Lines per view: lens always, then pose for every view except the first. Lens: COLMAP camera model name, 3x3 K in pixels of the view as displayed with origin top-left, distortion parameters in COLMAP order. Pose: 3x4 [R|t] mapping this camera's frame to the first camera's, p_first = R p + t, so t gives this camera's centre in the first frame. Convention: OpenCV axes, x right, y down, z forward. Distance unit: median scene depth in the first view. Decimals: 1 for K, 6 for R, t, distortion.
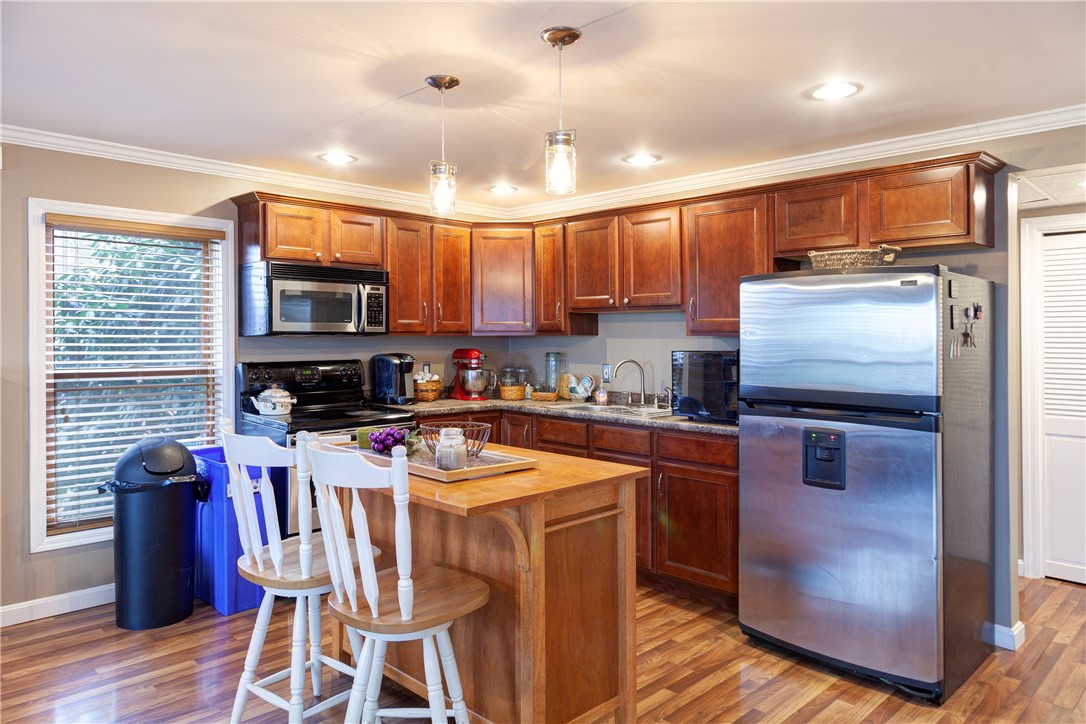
lens RADIAL K [[724.8, 0, 544.2], [0, 724.8, 339.1], [0, 0, 1]] dist [-0.001507, 0.000145]
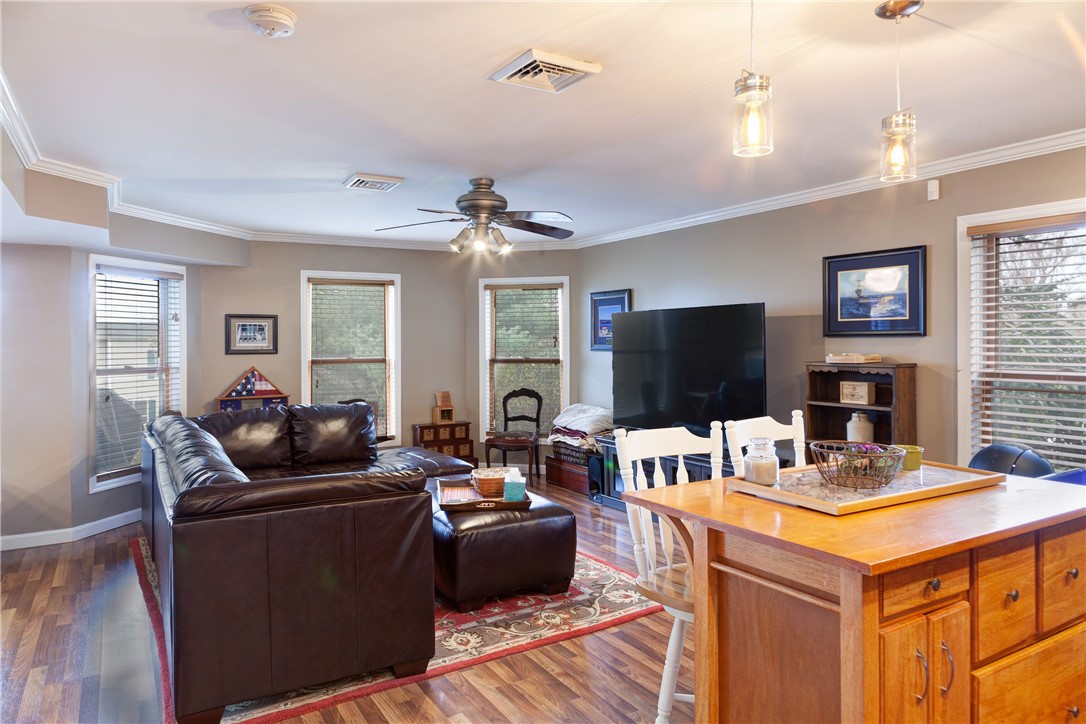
lens RADIAL K [[724.8, 0, 544.2], [0, 724.8, 339.1], [0, 0, 1]] dist [-0.001507, 0.000145]
pose [[-0.239440, 0.004370, -0.970901, 0.893933], [0.007926, 0.999965, 0.002546, -0.015236], [0.970879, -0.007086, -0.239467, 1.015911]]
